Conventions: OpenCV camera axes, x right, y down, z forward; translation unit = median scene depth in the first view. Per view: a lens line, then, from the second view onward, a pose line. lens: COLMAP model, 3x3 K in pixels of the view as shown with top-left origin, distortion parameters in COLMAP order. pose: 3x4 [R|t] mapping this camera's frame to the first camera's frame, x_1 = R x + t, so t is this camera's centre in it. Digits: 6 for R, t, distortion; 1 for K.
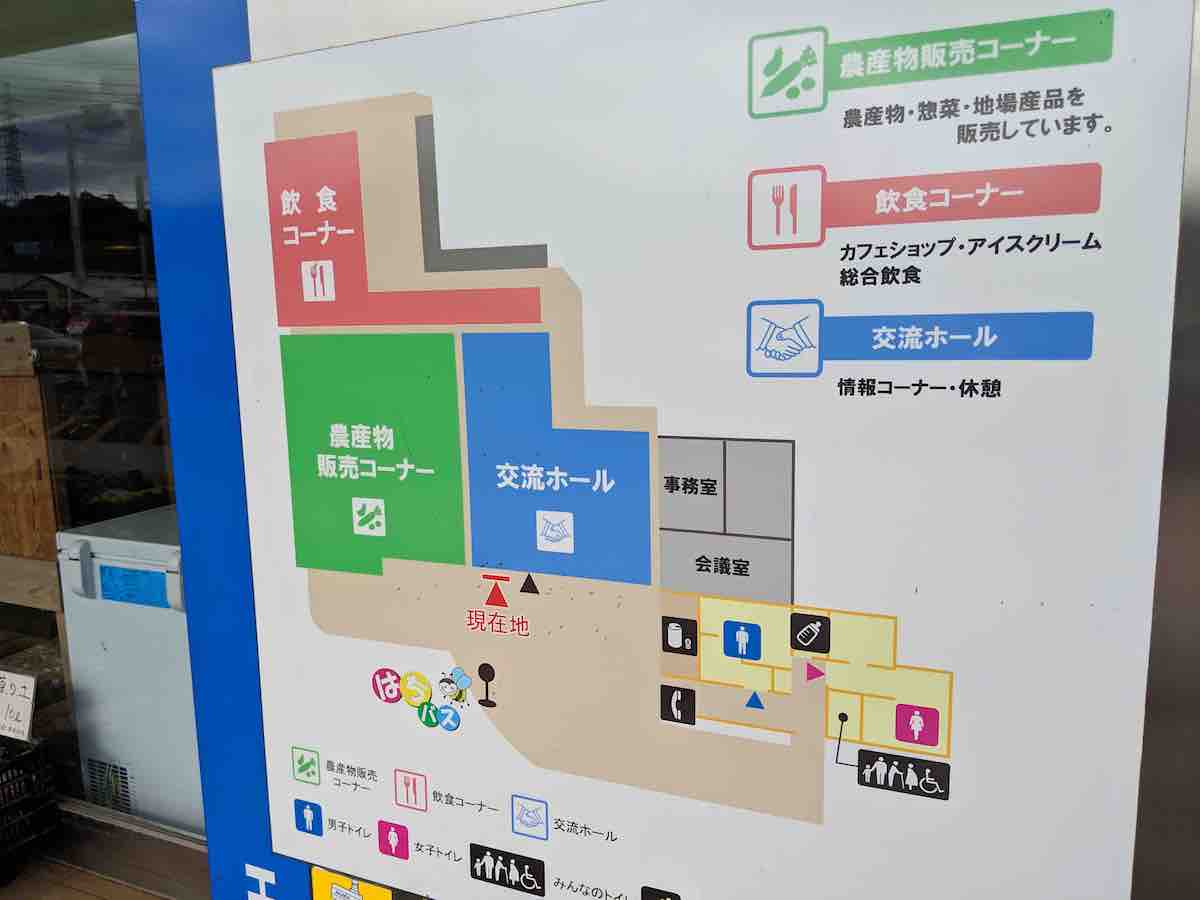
lens RADIAL K [[963.8, 0, 587.3], [0, 963.8, 450.4], [0, 0, 1]] dist [0.089294, -0.177727]
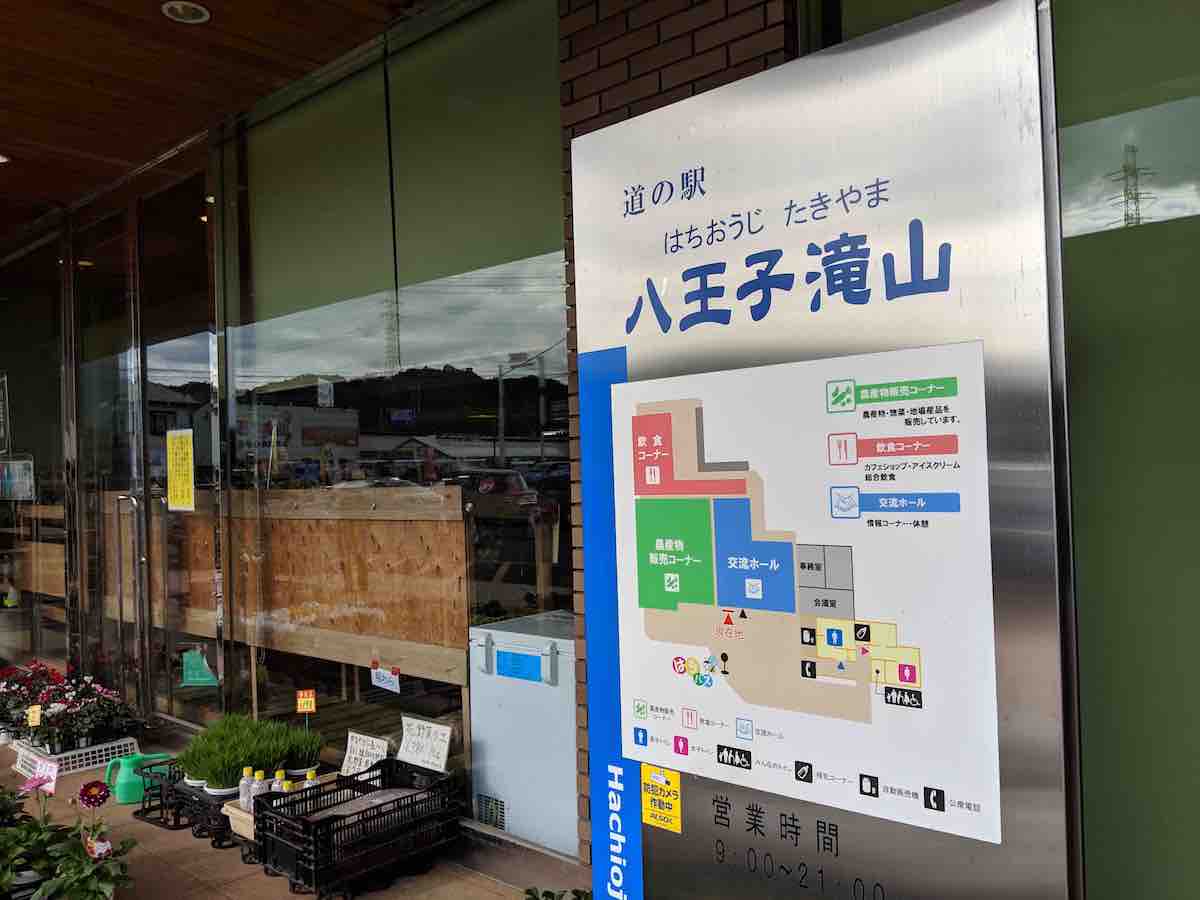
lens RADIAL K [[963.8, 0, 587.3], [0, 963.8, 450.4], [0, 0, 1]] dist [0.089294, -0.177727]
pose [[0.949338, -0.012285, -0.314017, 0.305224], [-0.038004, 0.987414, -0.153522, 0.127356], [0.311950, 0.157678, 0.936923, -1.246609]]
